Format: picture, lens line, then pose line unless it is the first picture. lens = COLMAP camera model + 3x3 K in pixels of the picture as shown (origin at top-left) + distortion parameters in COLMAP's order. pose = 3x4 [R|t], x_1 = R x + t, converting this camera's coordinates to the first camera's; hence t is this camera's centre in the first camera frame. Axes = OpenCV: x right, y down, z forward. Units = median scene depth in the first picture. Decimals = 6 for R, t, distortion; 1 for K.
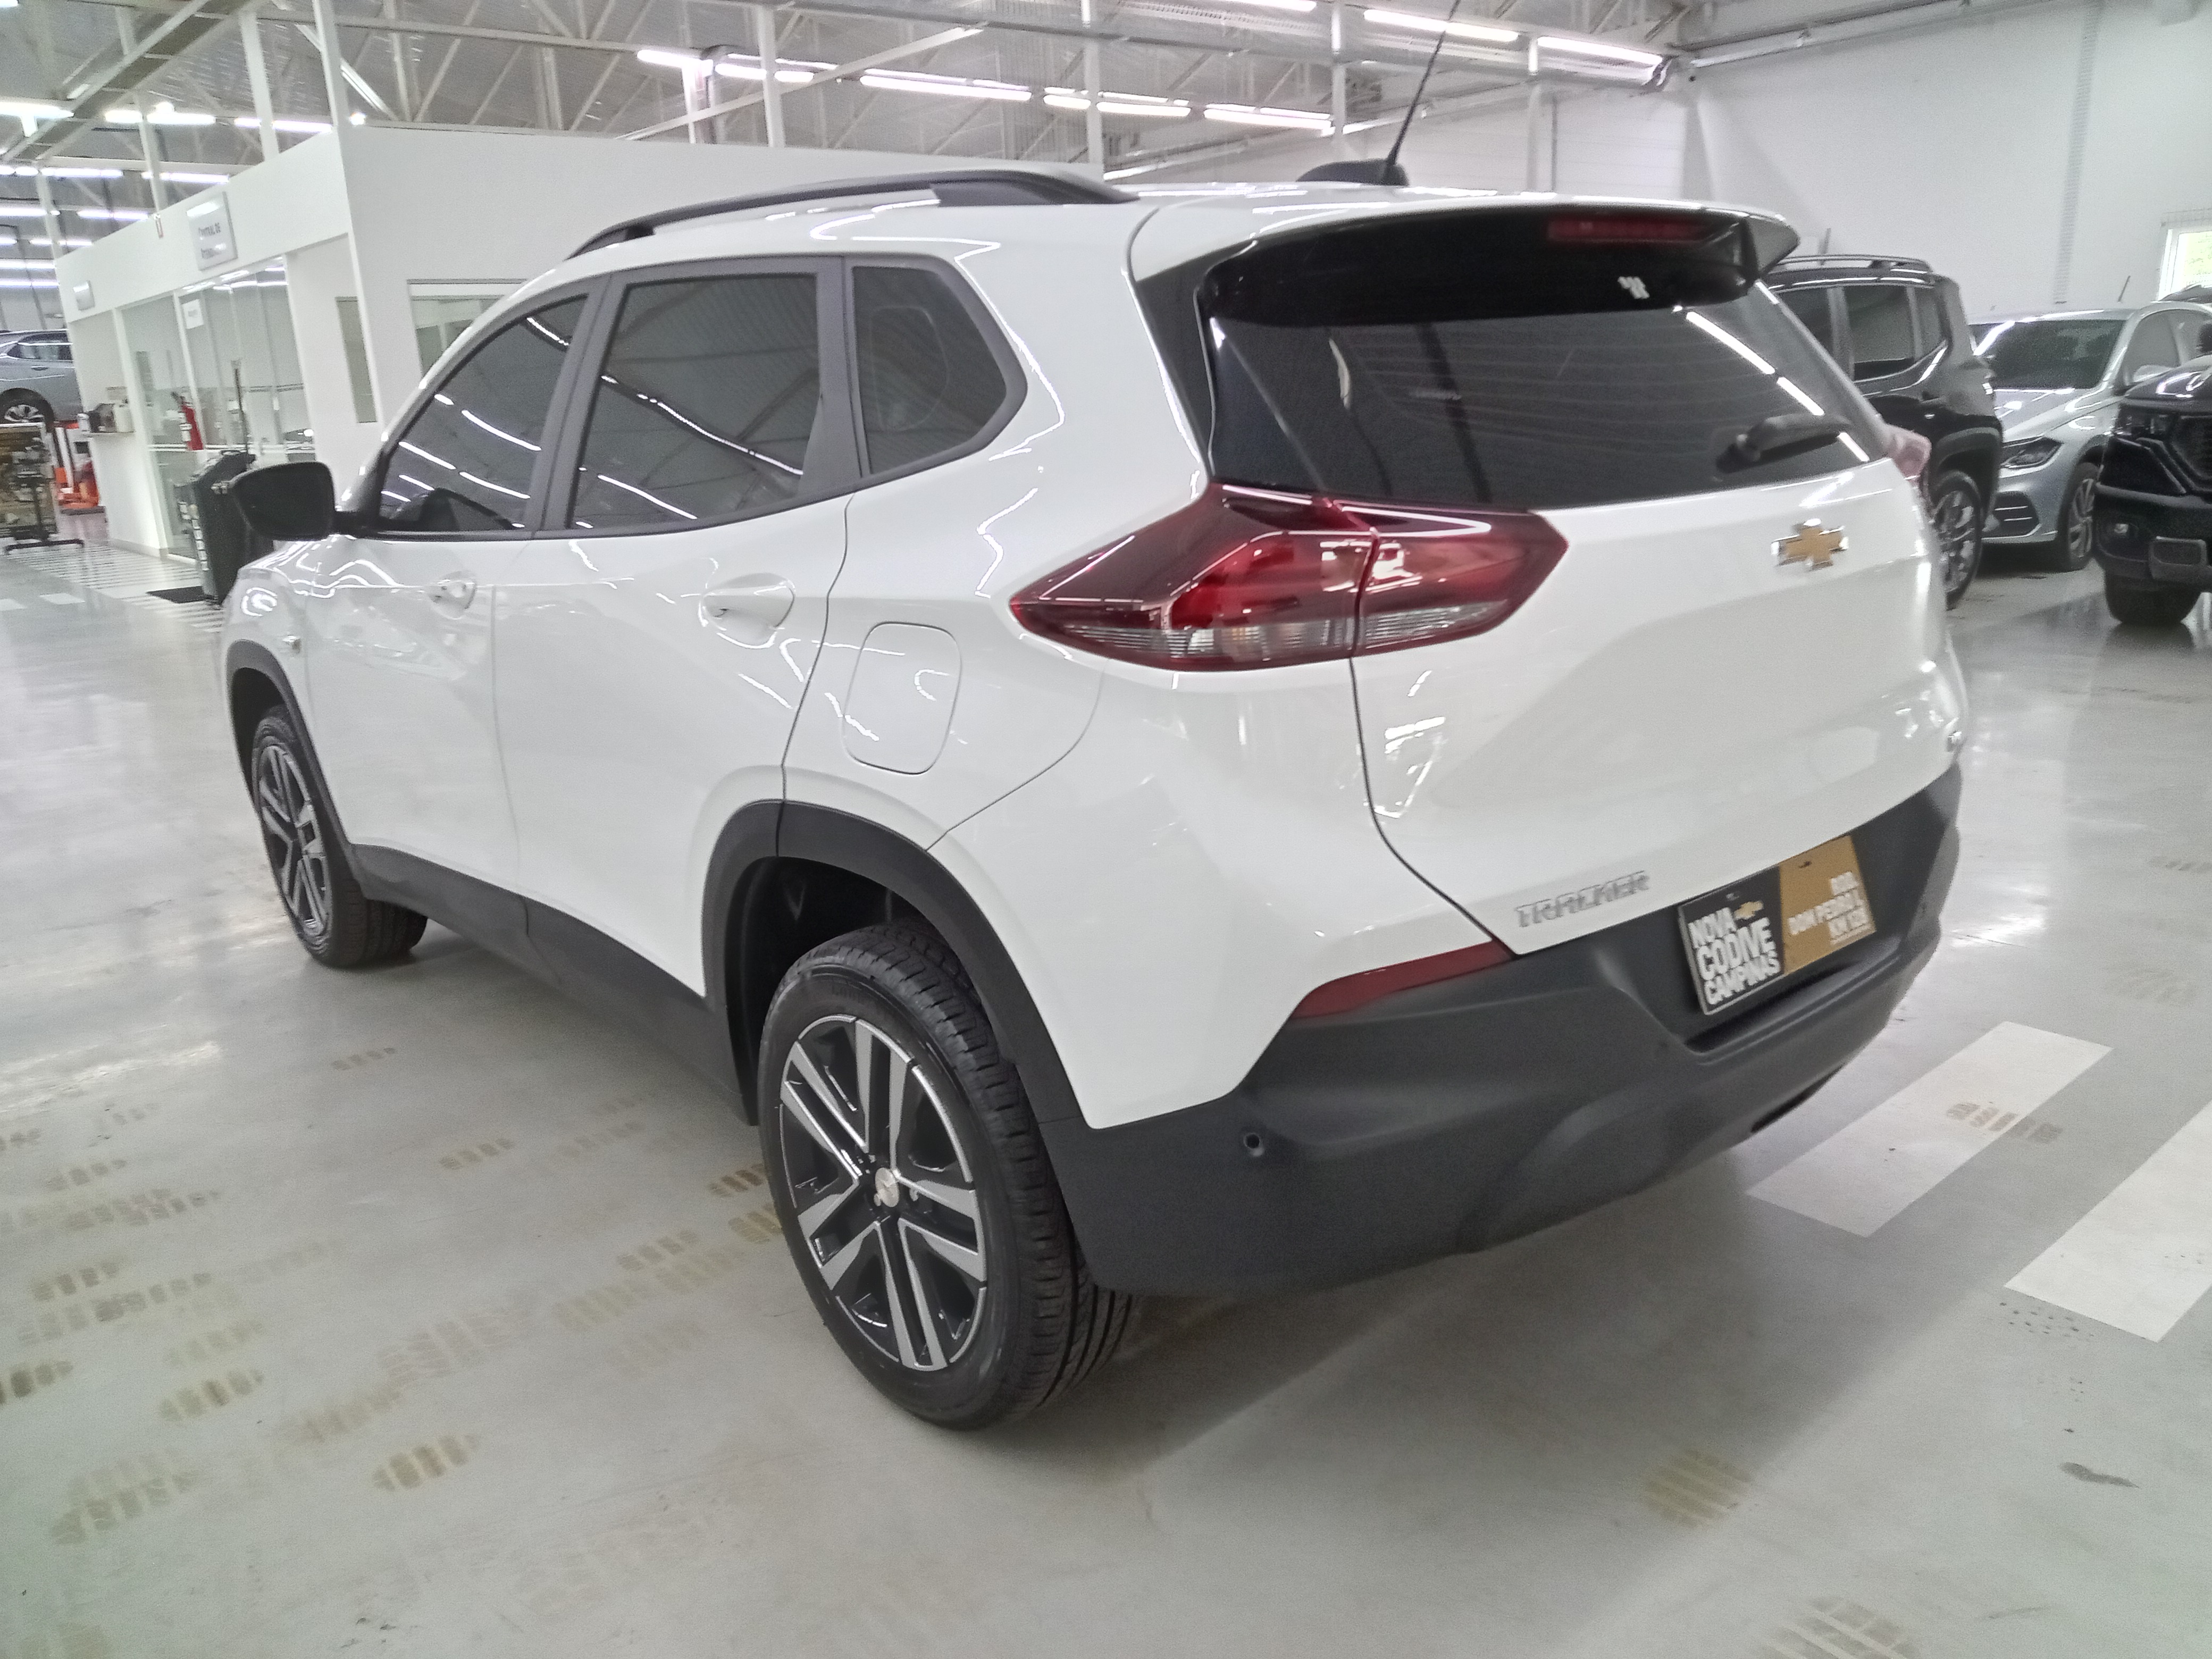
lens RADIAL K [[1634.8, 0, 1106.0], [0, 1634.8, 829.5], [0, 0, 1]] dist [0.051690, -0.002864]
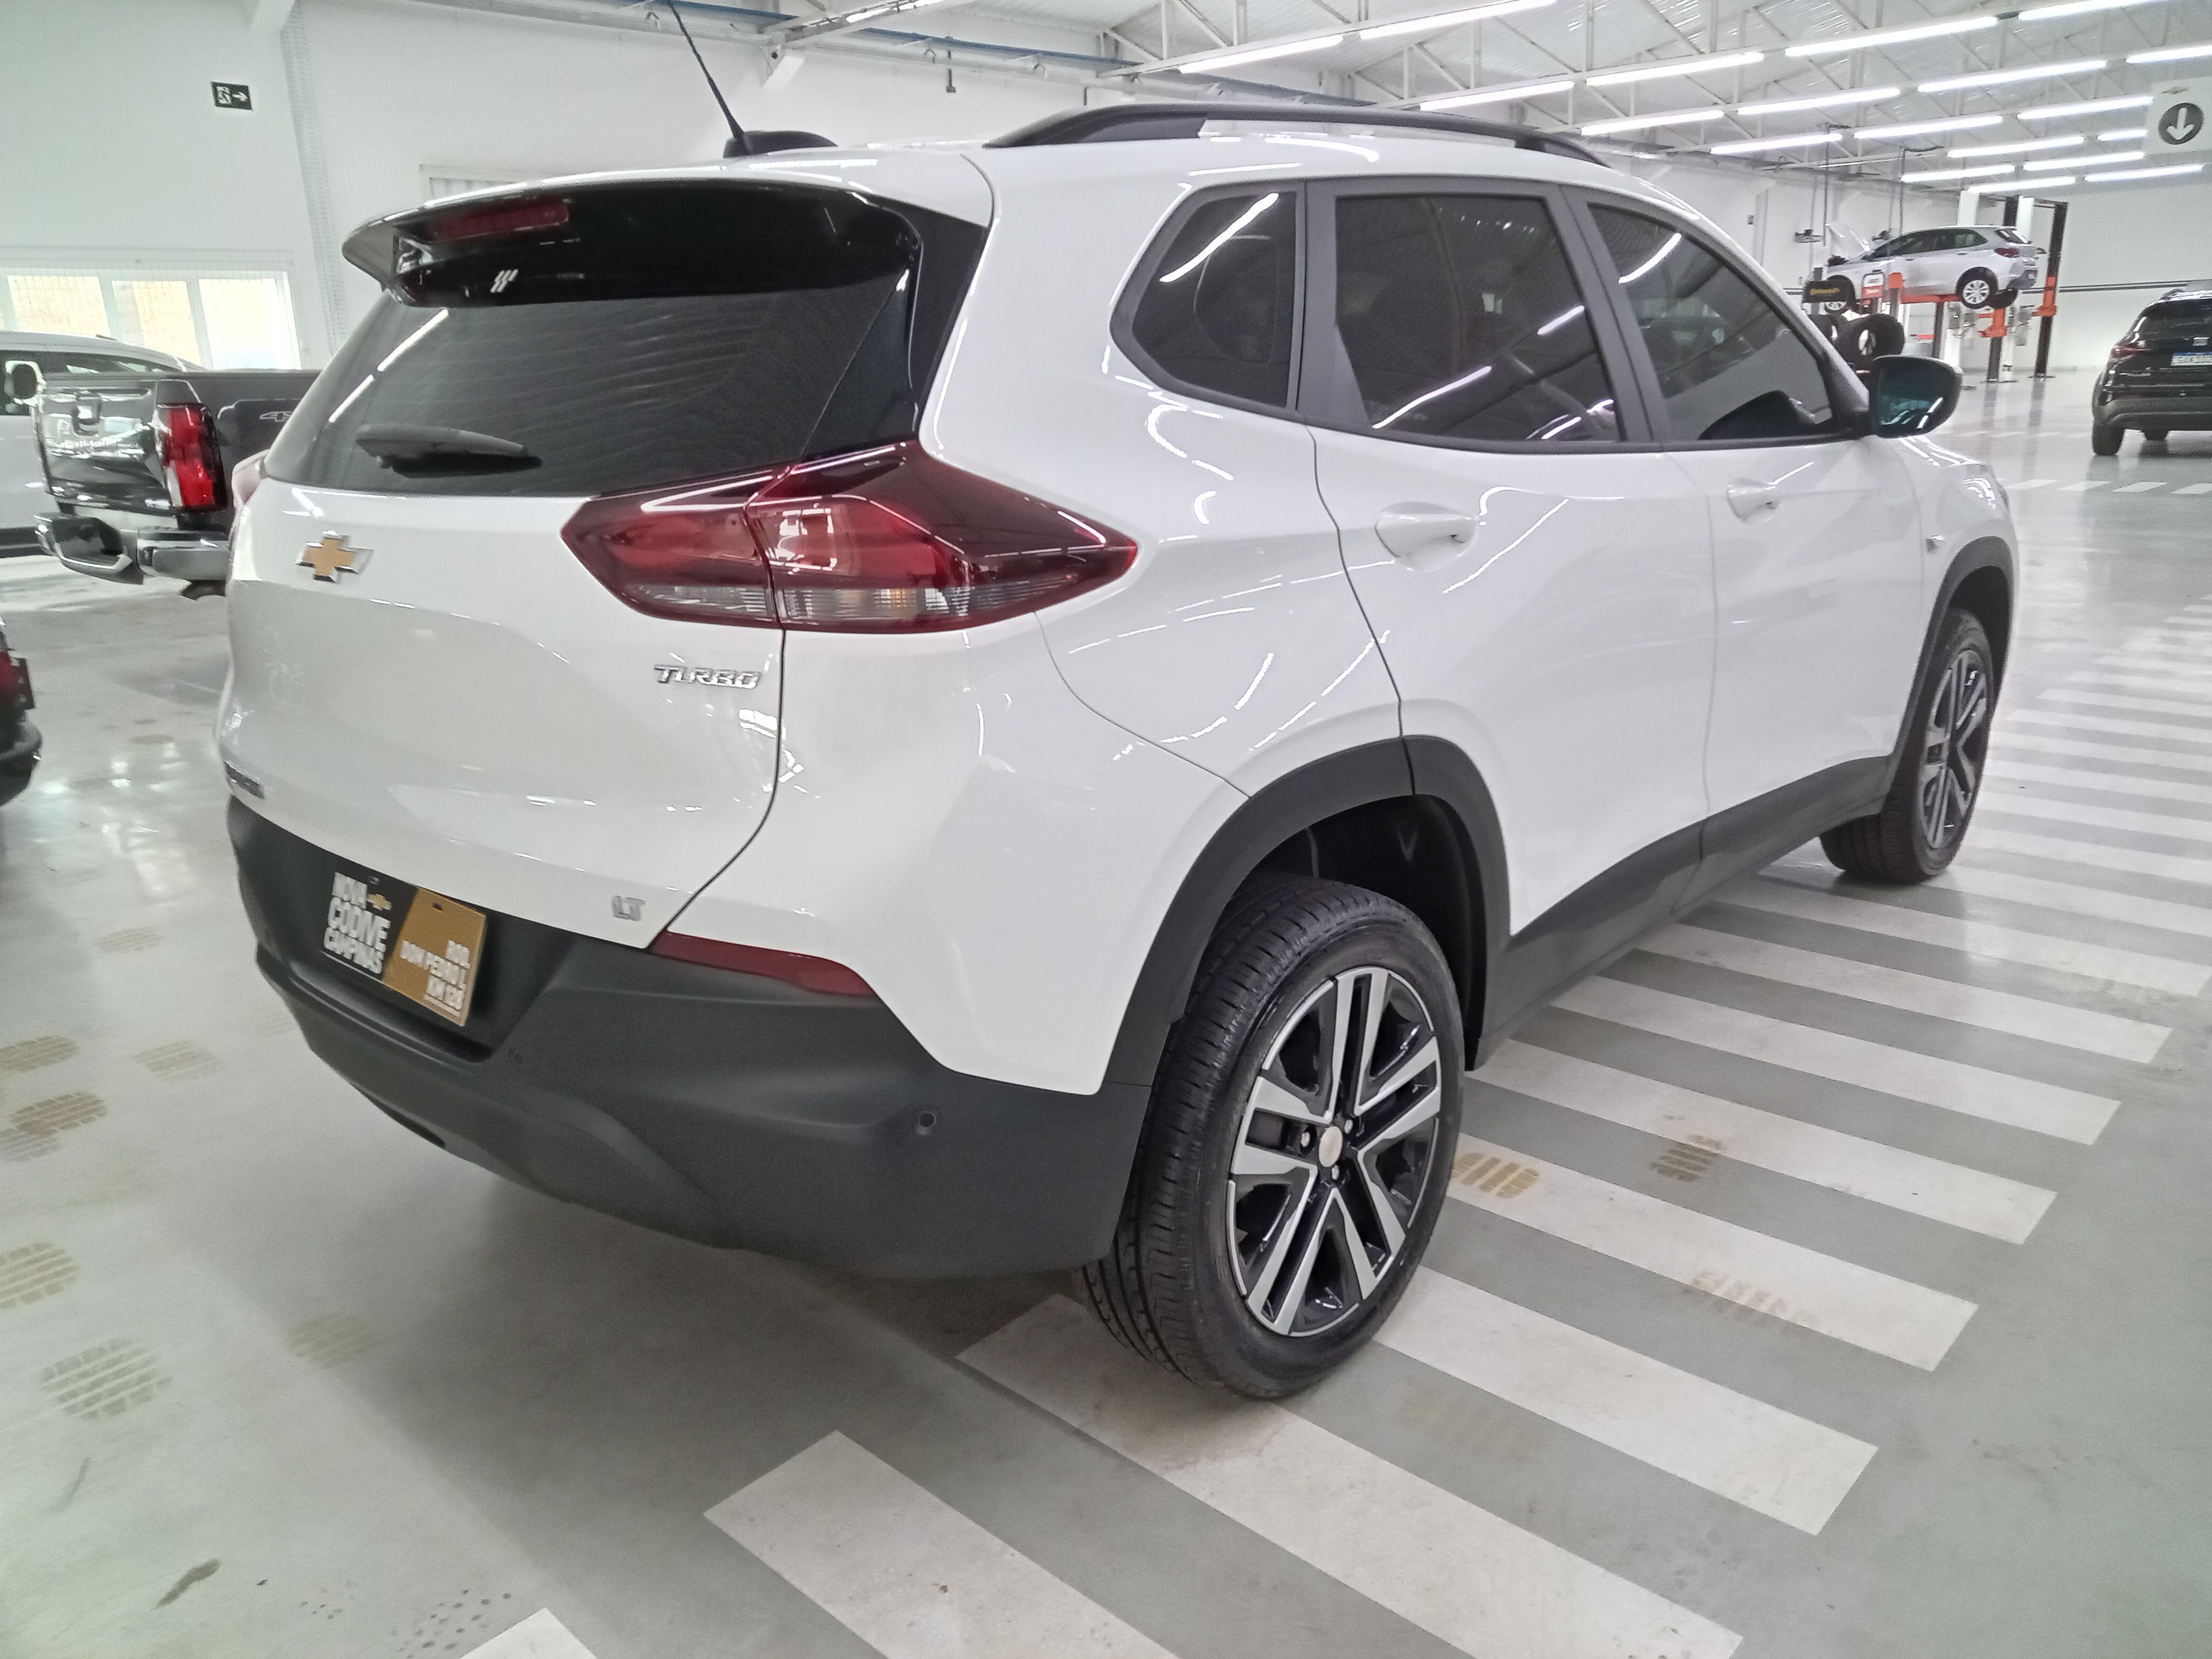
lens RADIAL K [[1692.6, 0, 1106.0], [0, 1692.6, 829.5], [0, 0, 1]] dist [0.004387, 0.000975]
pose [[0.116777, 0.318950, -0.940550, 1.400207], [-0.239371, 0.928150, 0.285025, -0.395876], [0.963880, 0.191856, 0.184734, 1.216409]]
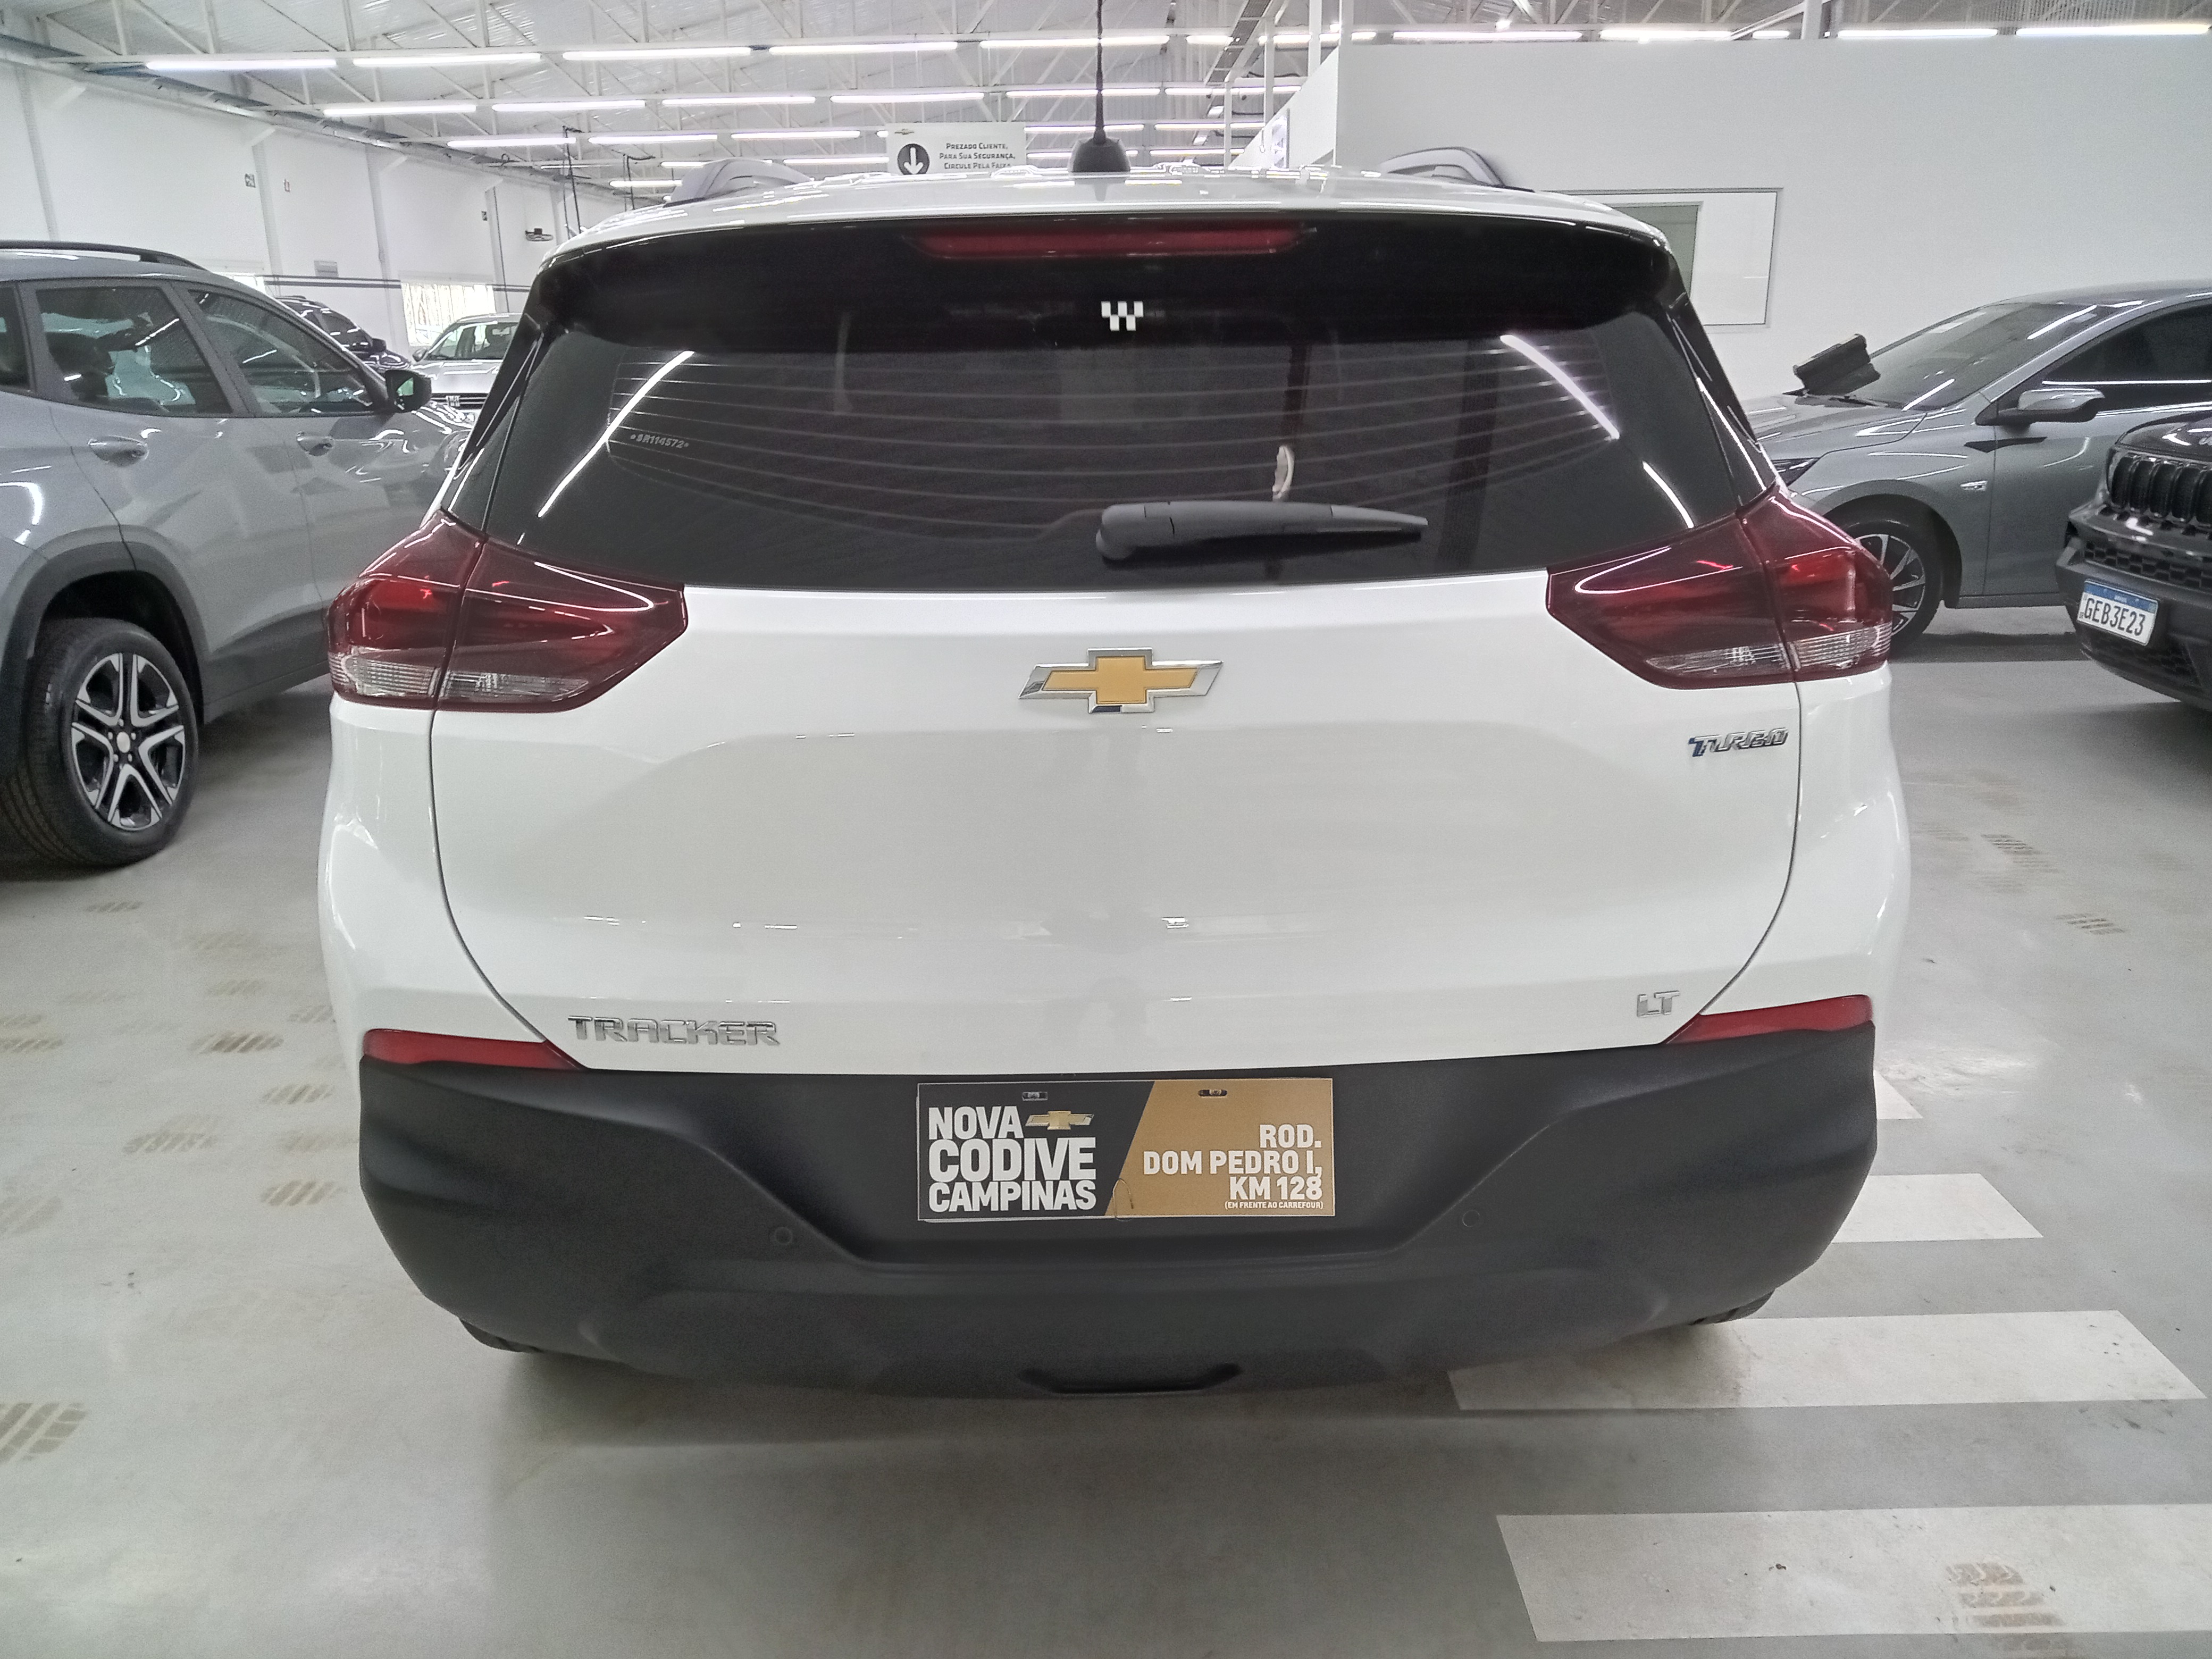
lens RADIAL K [[1668.9, 0, 1106.0], [0, 1668.9, 829.5], [0, 0, 1]] dist [0.064990, -0.058559]
pose [[0.763536, 0.228633, -0.603937, 0.846864], [-0.192585, 0.973289, 0.124982, -0.188037], [0.616380, 0.020881, 0.787172, 0.376386]]
